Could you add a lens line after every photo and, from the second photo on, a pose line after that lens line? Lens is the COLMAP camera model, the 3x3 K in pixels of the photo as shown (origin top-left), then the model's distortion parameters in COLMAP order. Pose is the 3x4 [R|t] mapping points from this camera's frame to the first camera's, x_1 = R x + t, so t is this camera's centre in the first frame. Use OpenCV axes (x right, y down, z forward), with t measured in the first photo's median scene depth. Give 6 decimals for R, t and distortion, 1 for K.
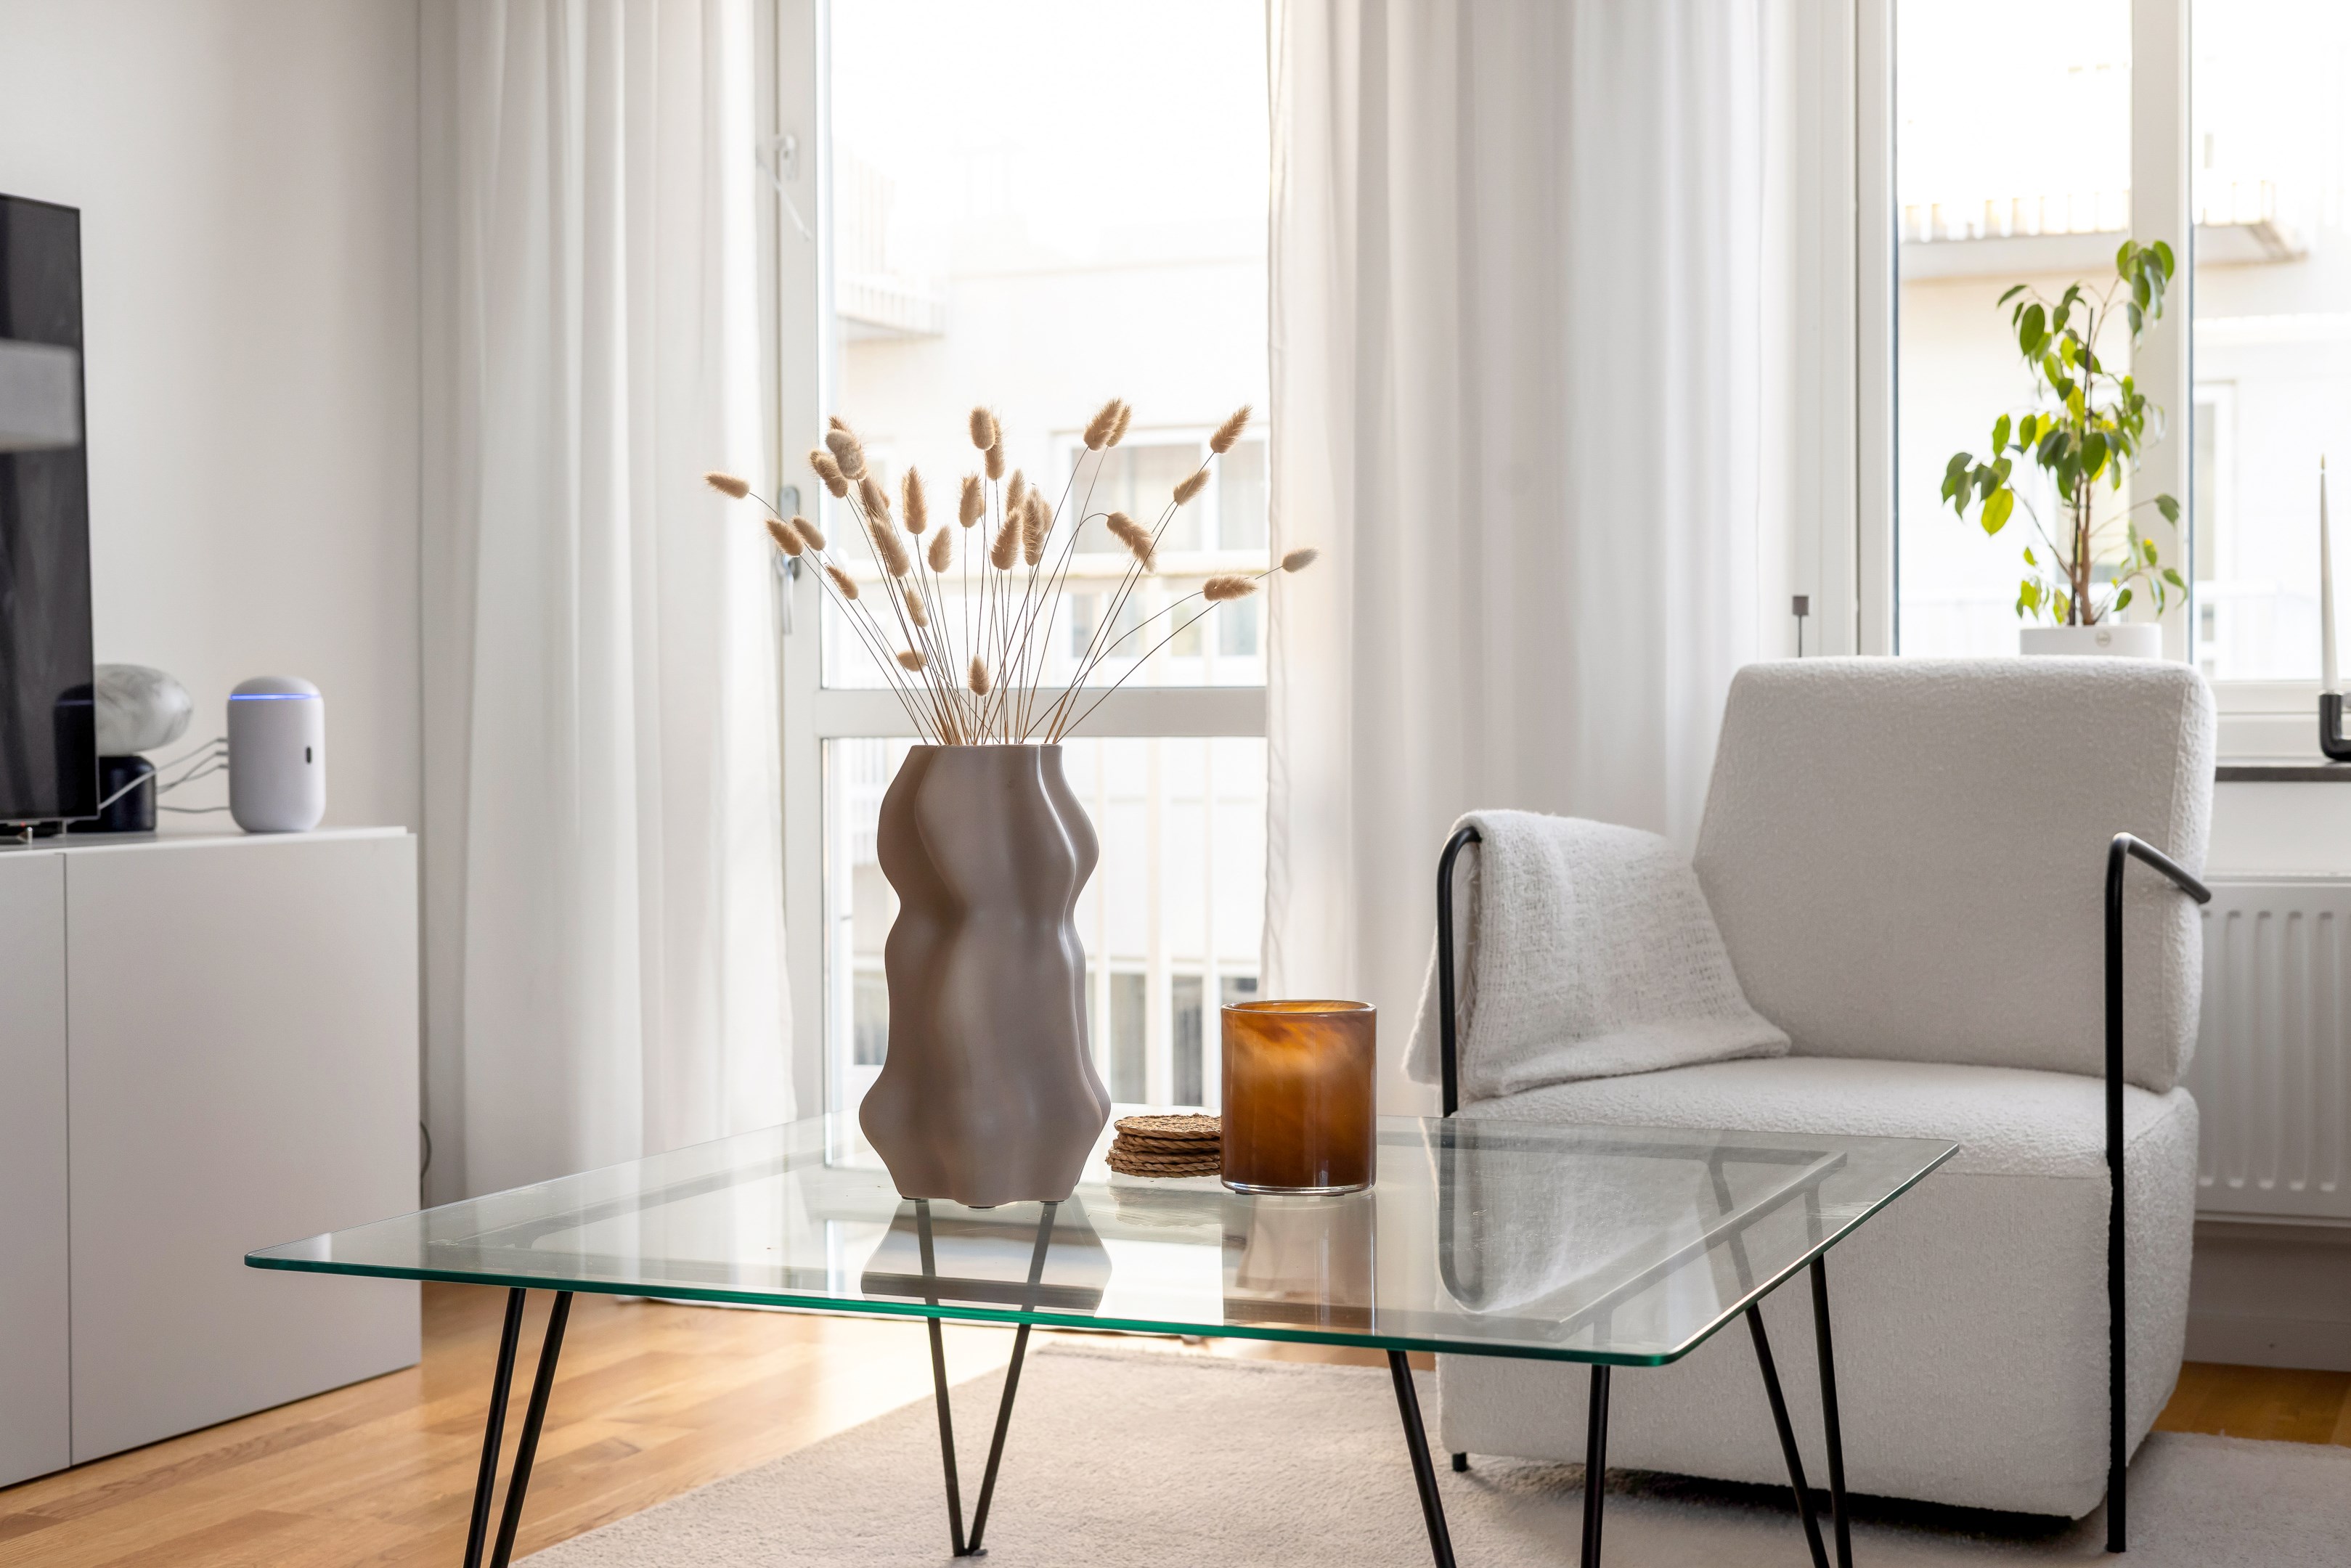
lens RADIAL K [[3237.9, 0, 1191.2], [0, 3237.9, 789.0], [0, 0, 1]] dist [0.013282, 0.000000]
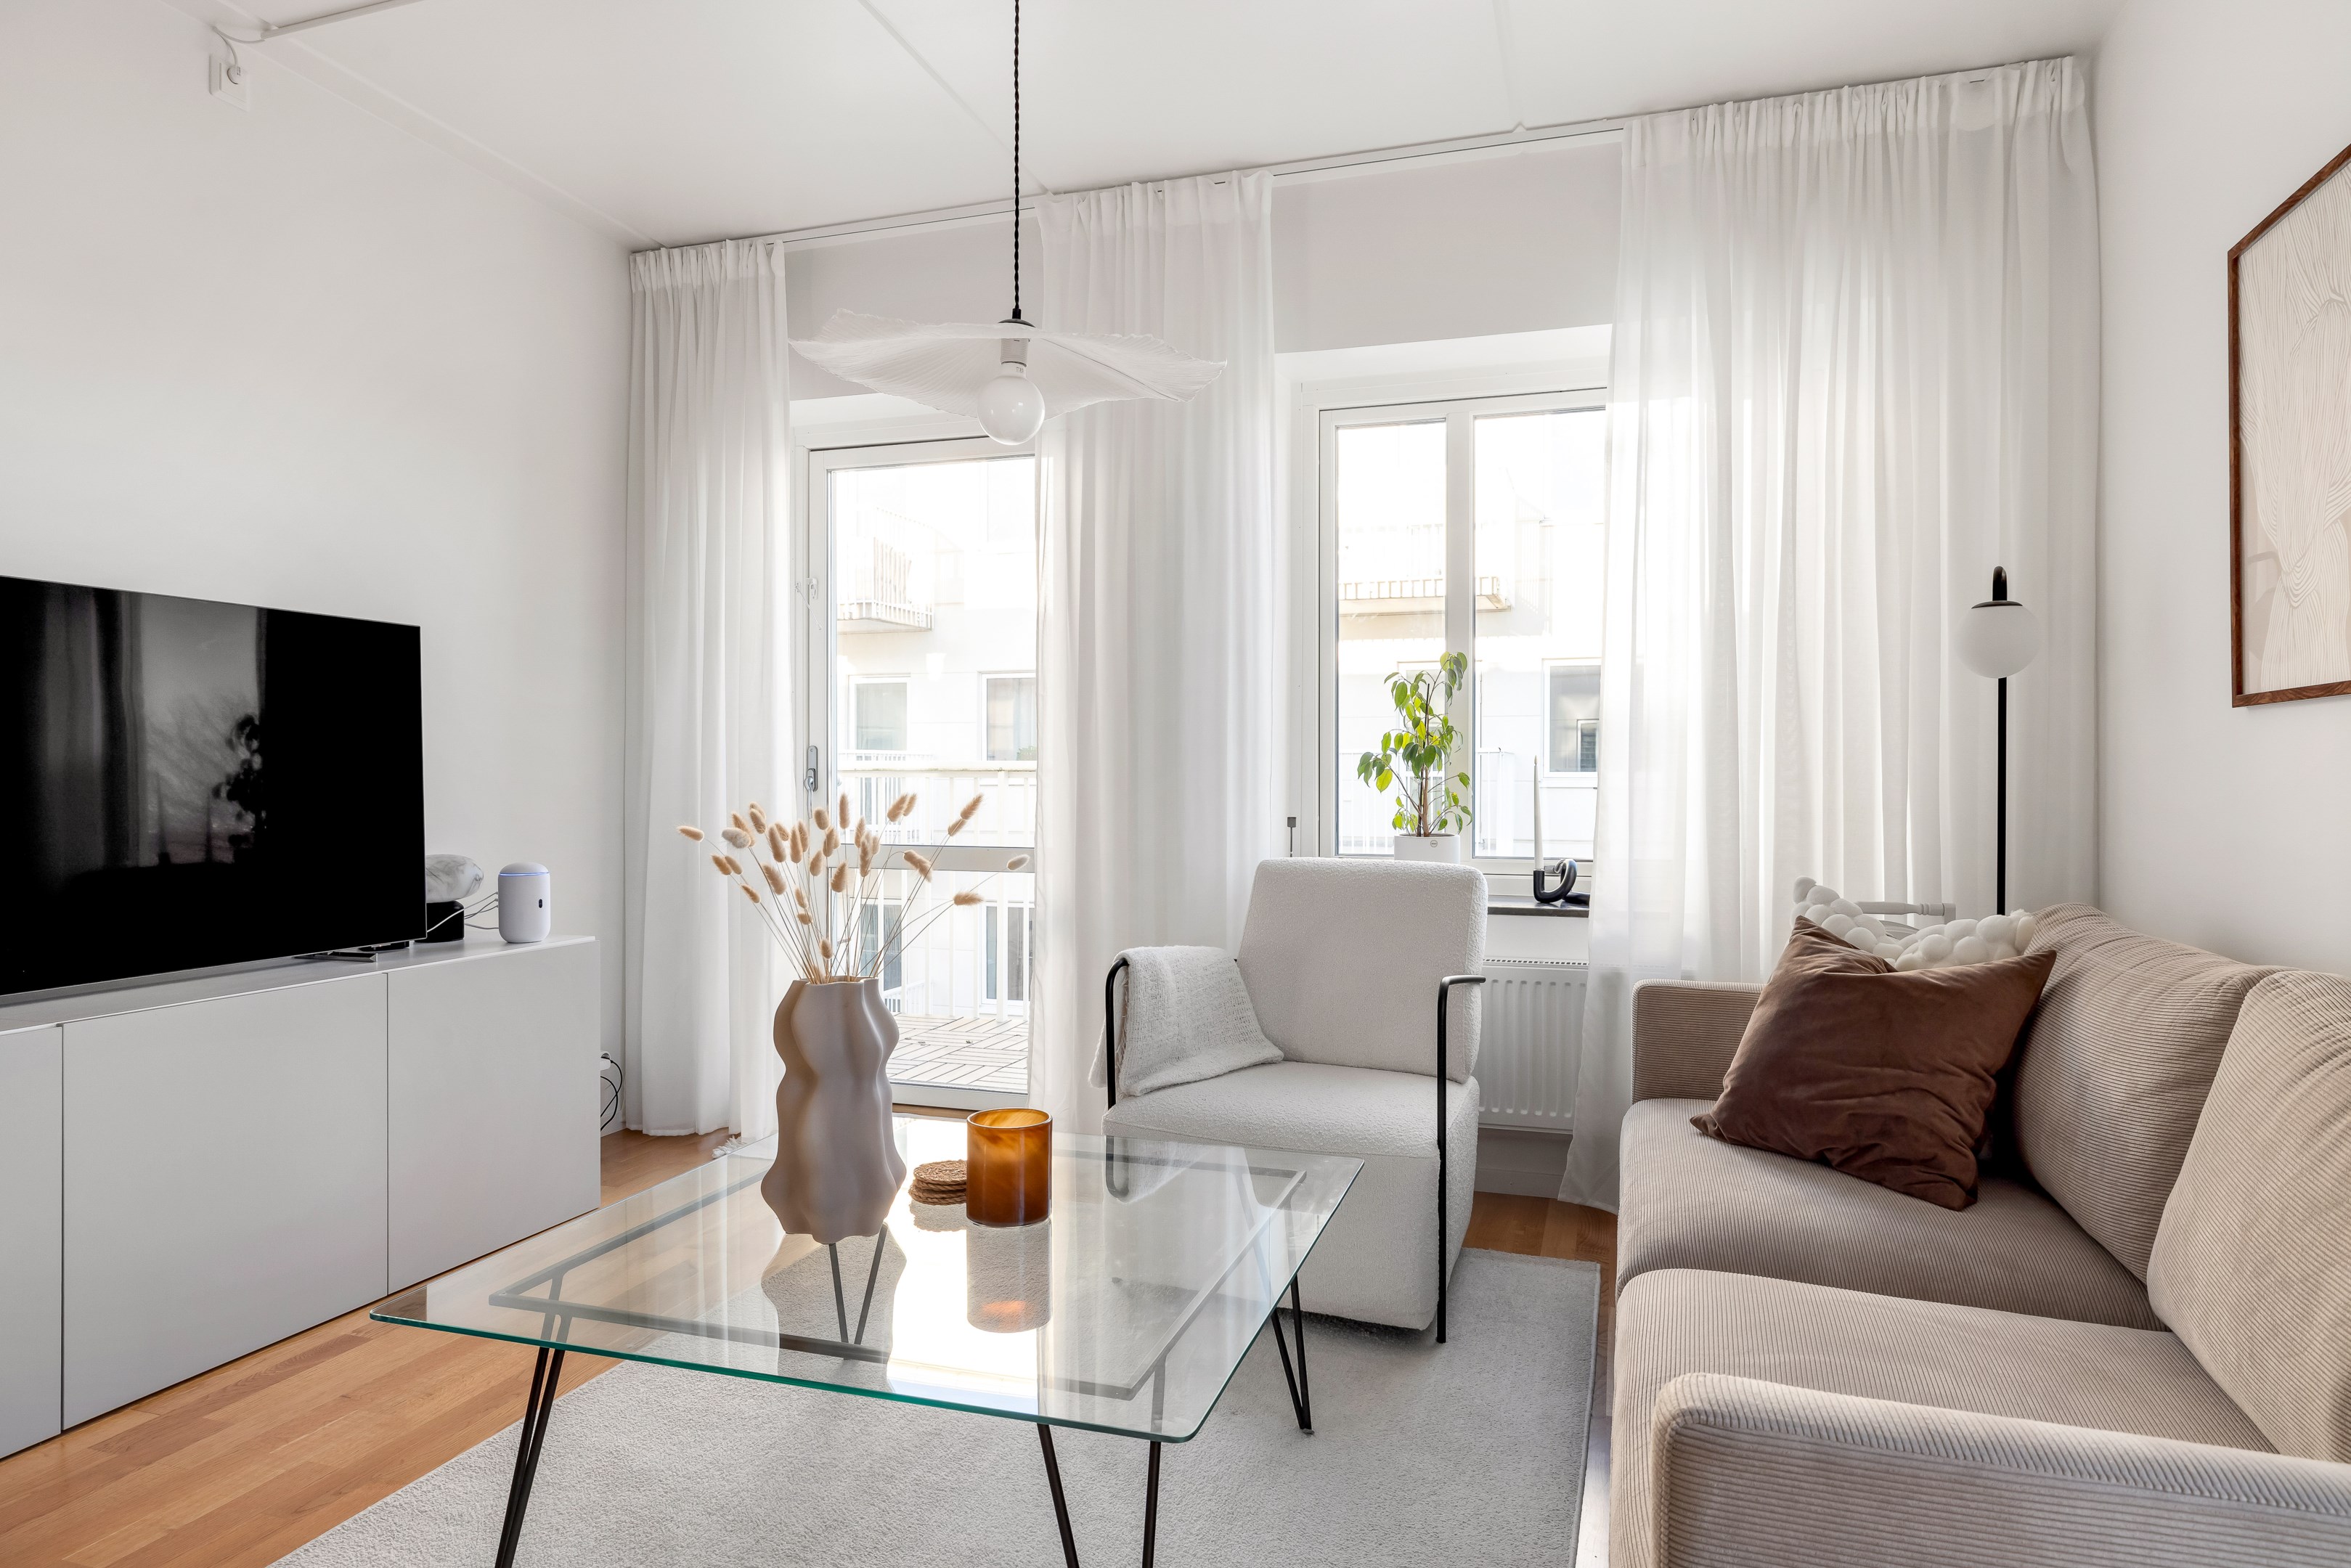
lens RADIAL K [[1359.5, 0, 1166.1], [0, 1359.5, 786.3], [0, 0, 1]] dist [-0.003608, -0.005175]
pose [[0.996315, 0.007315, 0.085455, 0.037731], [-0.005923, 0.999846, -0.016539, -0.075309], [-0.085562, 0.015972, 0.996205, 0.155301]]
